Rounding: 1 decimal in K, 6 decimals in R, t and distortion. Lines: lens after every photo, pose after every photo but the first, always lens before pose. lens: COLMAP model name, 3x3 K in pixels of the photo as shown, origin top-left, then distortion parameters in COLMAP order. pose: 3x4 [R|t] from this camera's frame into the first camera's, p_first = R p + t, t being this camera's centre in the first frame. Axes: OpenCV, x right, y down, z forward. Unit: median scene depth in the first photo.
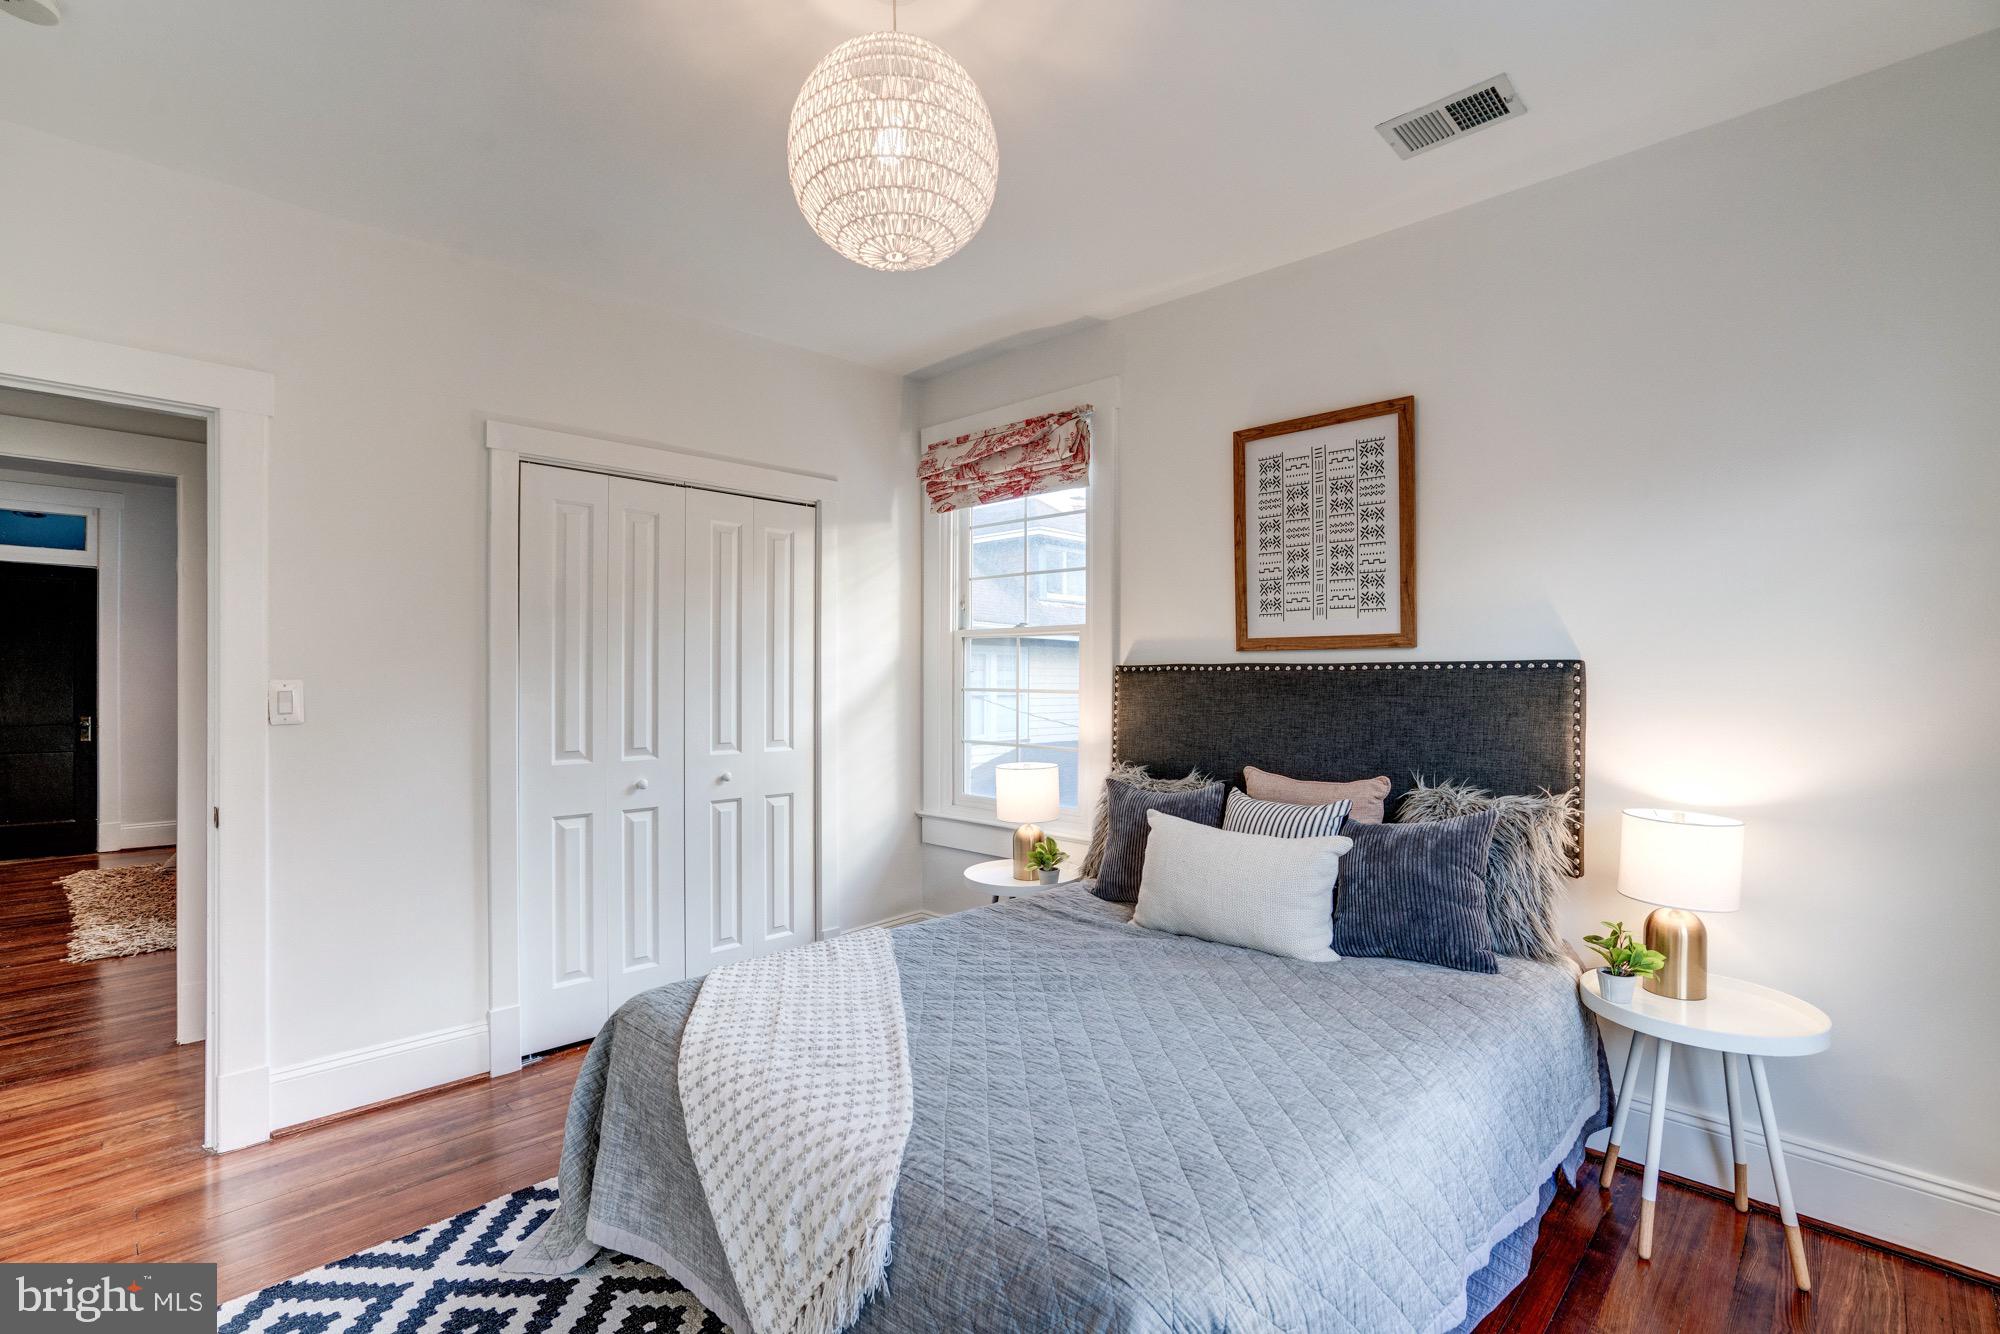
lens RADIAL K [[951.0, 0, 989.6], [0, 951.0, 672.6], [0, 0, 1]] dist [-0.043348, 0.032043]
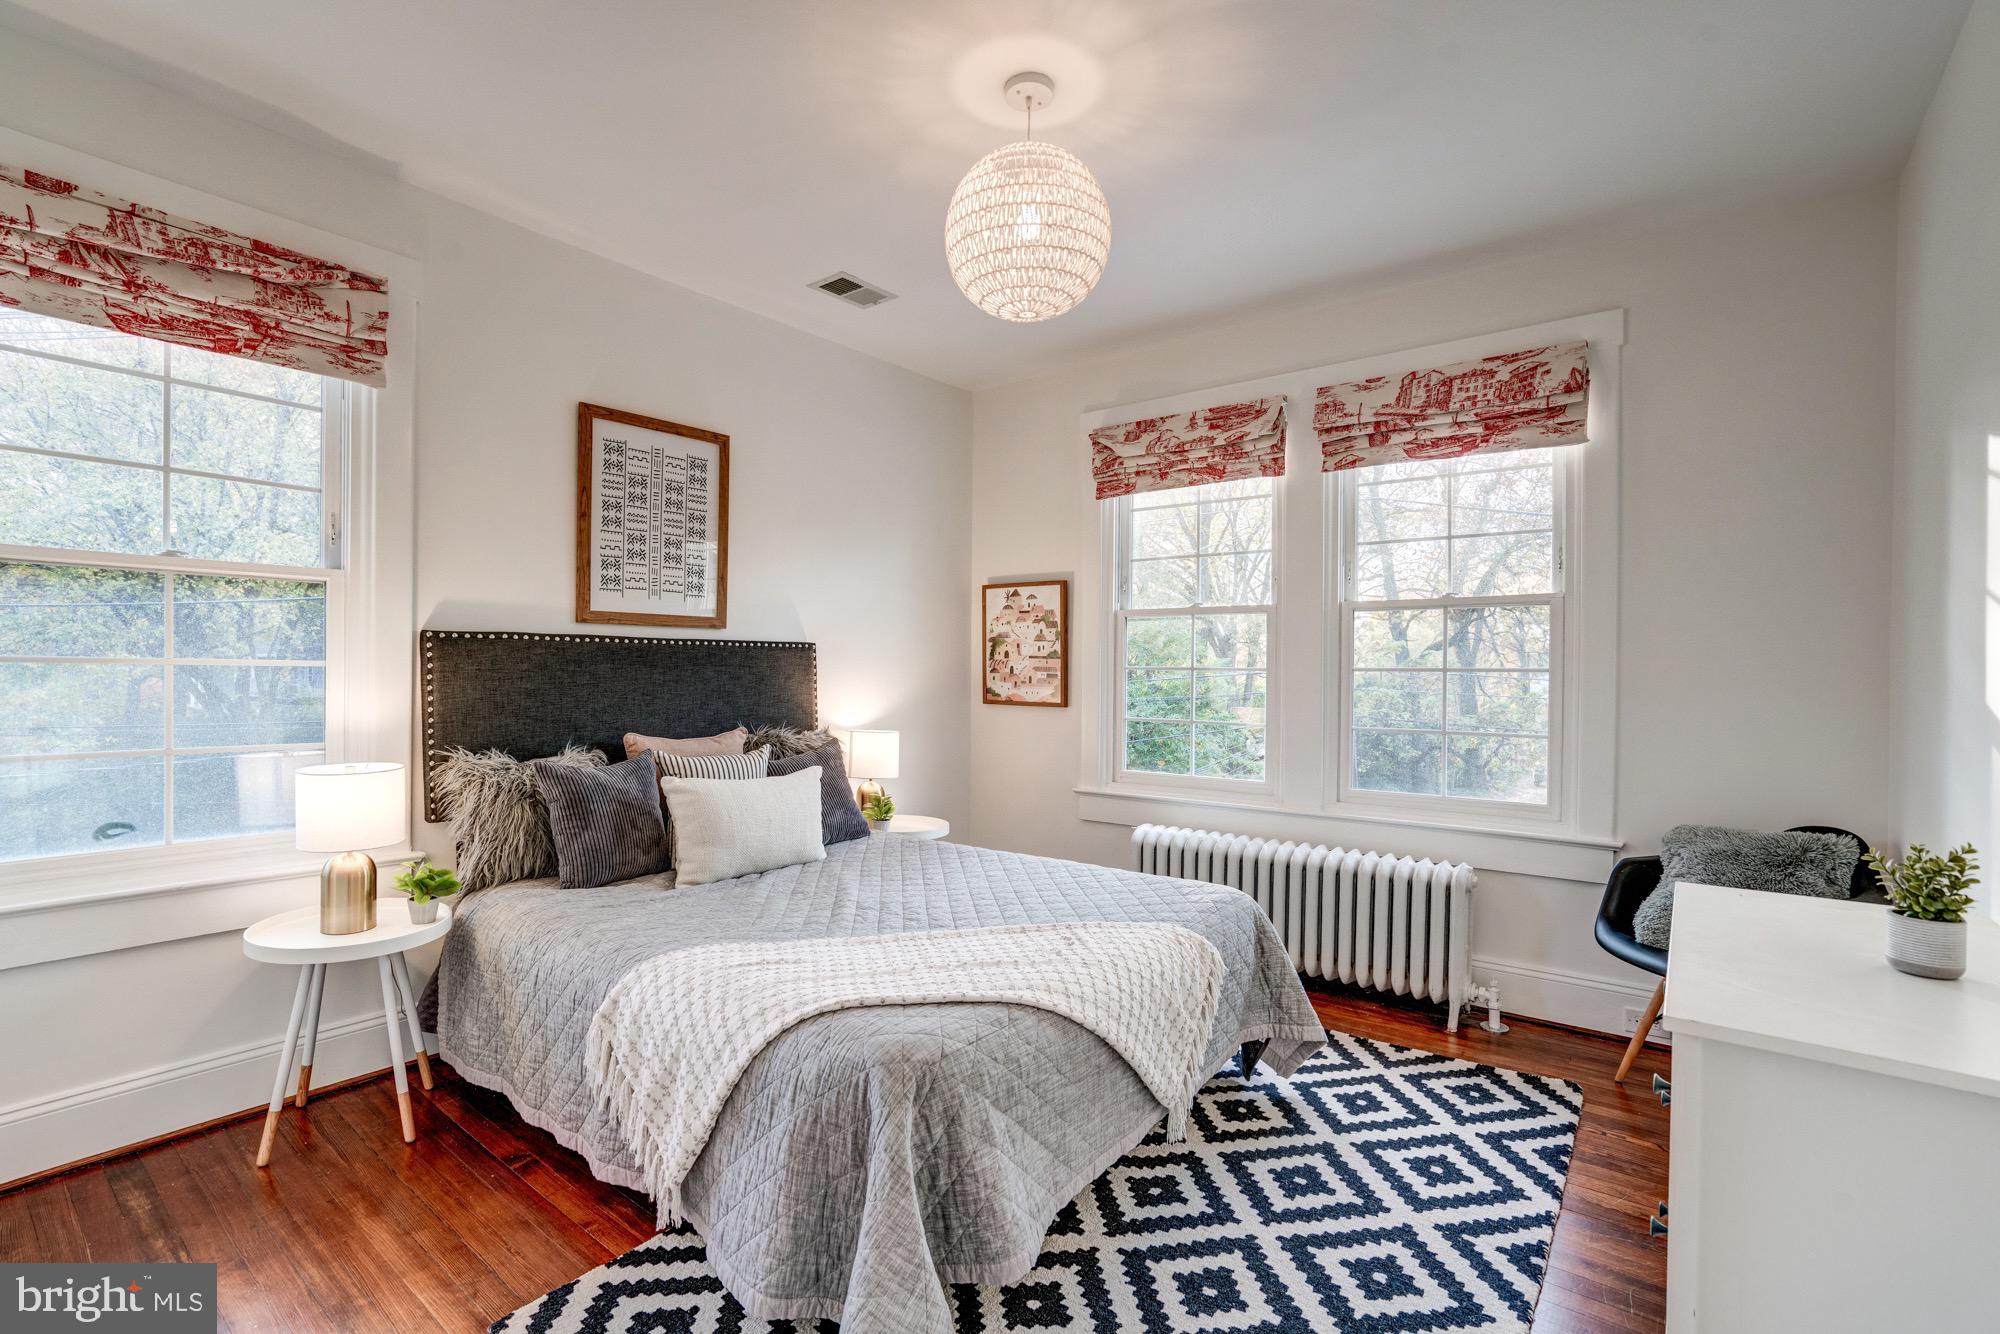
lens RADIAL K [[951.0, 0, 989.6], [0, 951.0, 672.6], [0, 0, 1]] dist [-0.043348, 0.032043]
pose [[-0.121457, 0.002801, 0.992593, -0.813195], [-0.002742, 0.999991, -0.003157, 0.033600], [-0.992593, -0.003105, -0.121449, 0.726198]]
